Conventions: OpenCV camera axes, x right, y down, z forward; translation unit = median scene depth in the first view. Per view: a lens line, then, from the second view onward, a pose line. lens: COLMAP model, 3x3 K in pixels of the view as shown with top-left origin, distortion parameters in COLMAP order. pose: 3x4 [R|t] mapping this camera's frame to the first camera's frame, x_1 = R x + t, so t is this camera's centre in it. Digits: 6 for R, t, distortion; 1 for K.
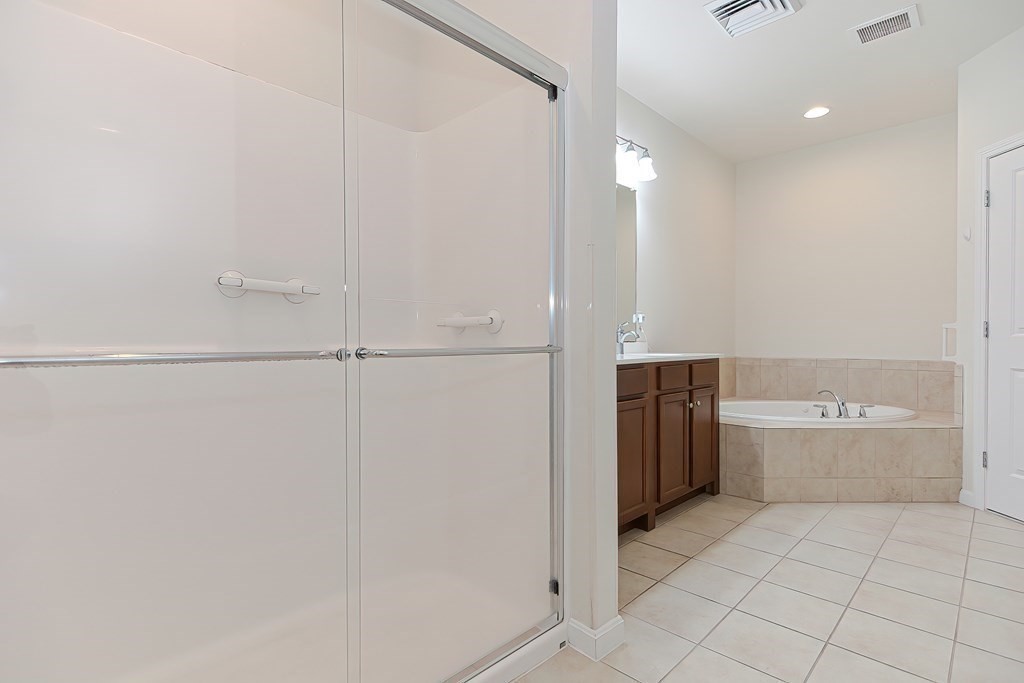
lens RADIAL K [[493.5, 0, 512.7], [0, 493.5, 339.4], [0, 0, 1]] dist [0.010513, -0.006567]
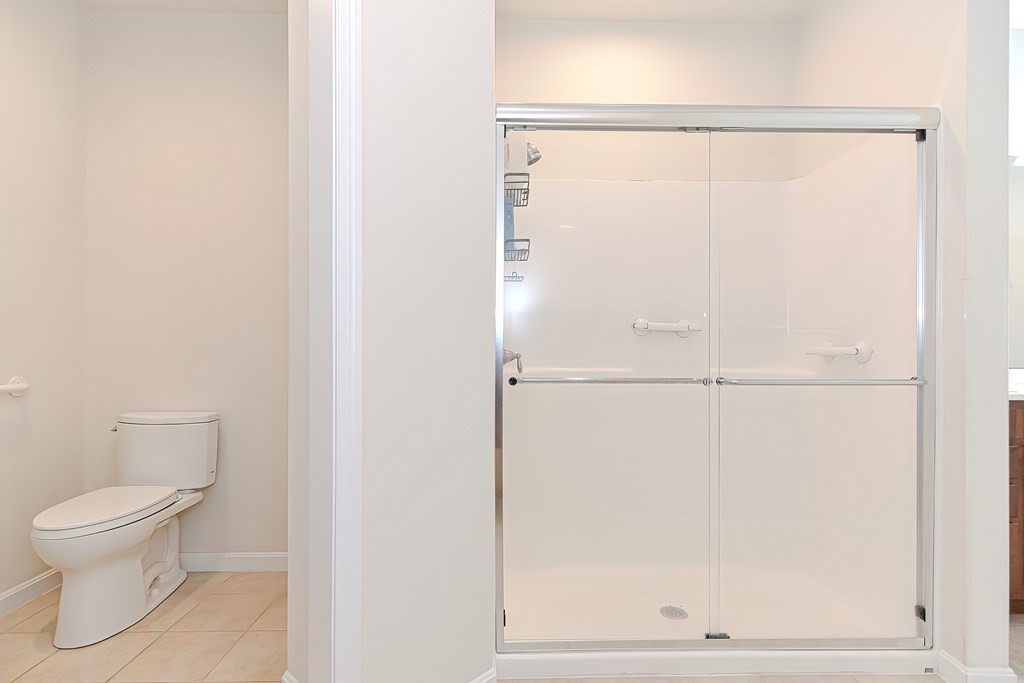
lens RADIAL K [[493.5, 0, 512.4], [0, 493.5, 345.0], [0, 0, 1]] dist [0.010513, -0.006567]
pose [[0.714176, -0.000701, -0.699966, 0.268415], [-0.005702, 0.999960, -0.006818, -0.062770], [0.699943, 0.008861, 0.714144, -0.459039]]
